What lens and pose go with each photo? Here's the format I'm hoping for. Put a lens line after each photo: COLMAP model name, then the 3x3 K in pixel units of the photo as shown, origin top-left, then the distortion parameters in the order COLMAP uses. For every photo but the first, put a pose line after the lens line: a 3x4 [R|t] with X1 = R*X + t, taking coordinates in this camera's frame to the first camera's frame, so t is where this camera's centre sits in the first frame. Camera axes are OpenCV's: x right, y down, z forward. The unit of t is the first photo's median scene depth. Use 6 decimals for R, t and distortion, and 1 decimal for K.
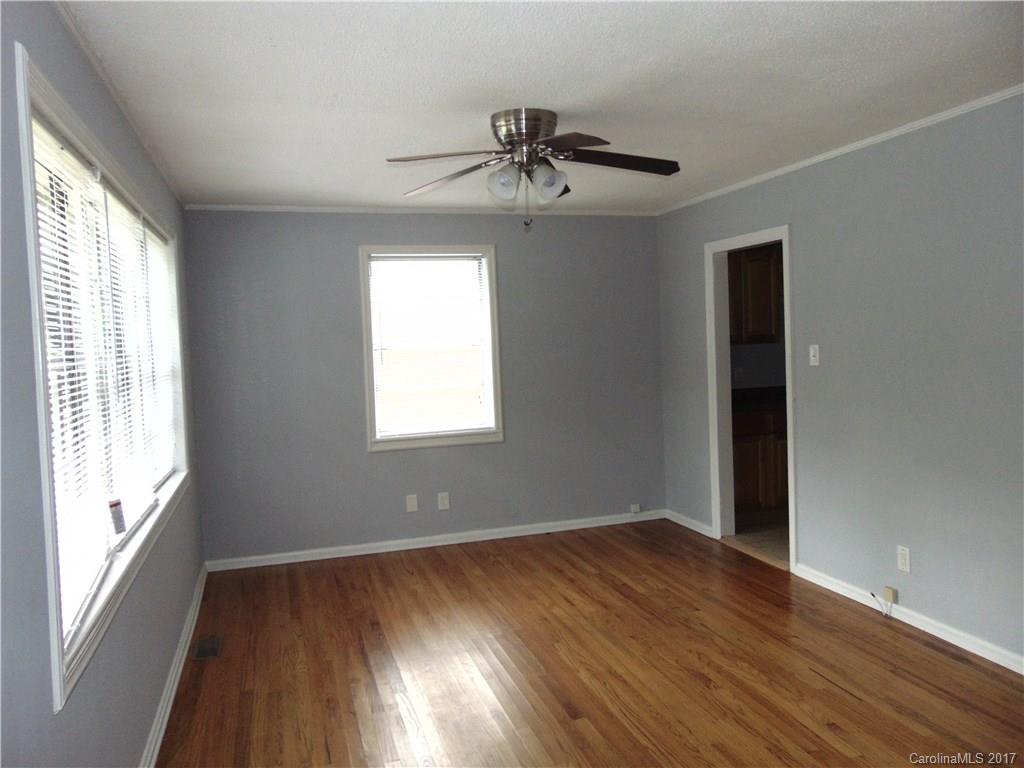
lens RADIAL K [[761.8, 0, 512.0], [0, 761.8, 384.0], [0, 0, 1]] dist [-0.047221, 0.092870]
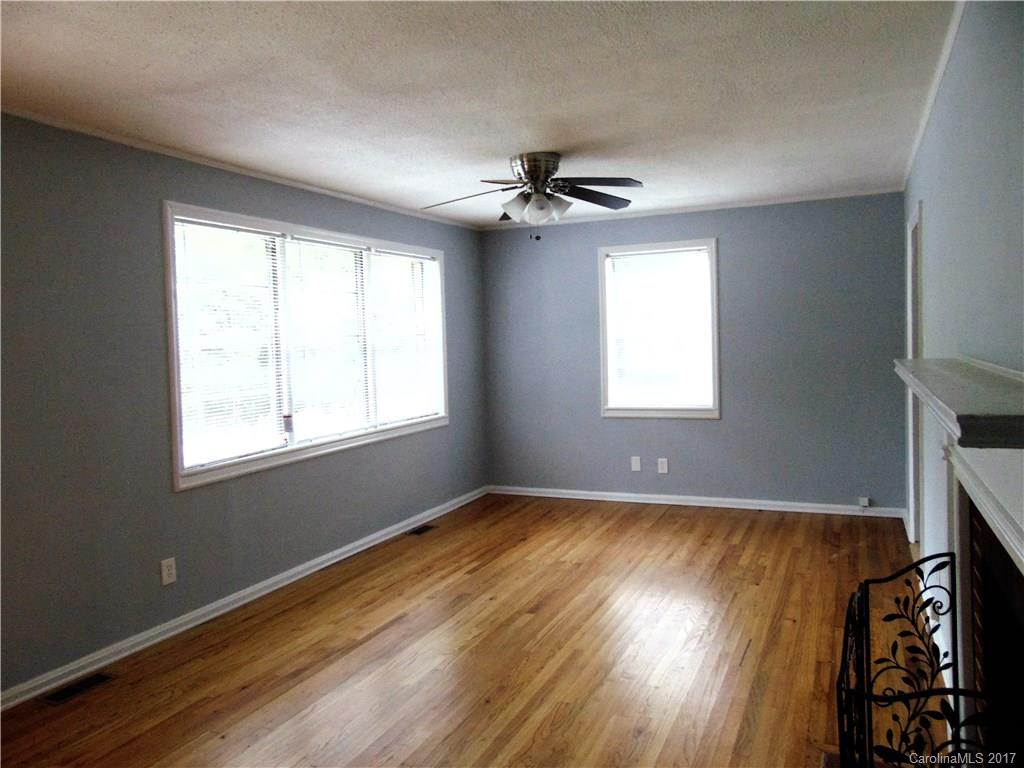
lens RADIAL K [[761.8, 0, 512.0], [0, 761.8, 384.0], [0, 0, 1]] dist [-0.047221, 0.092870]
pose [[0.743560, 0.053491, -0.666526, 0.709775], [-0.037157, 0.998560, 0.038686, -0.006967], [0.667636, -0.003999, 0.744477, -0.004472]]
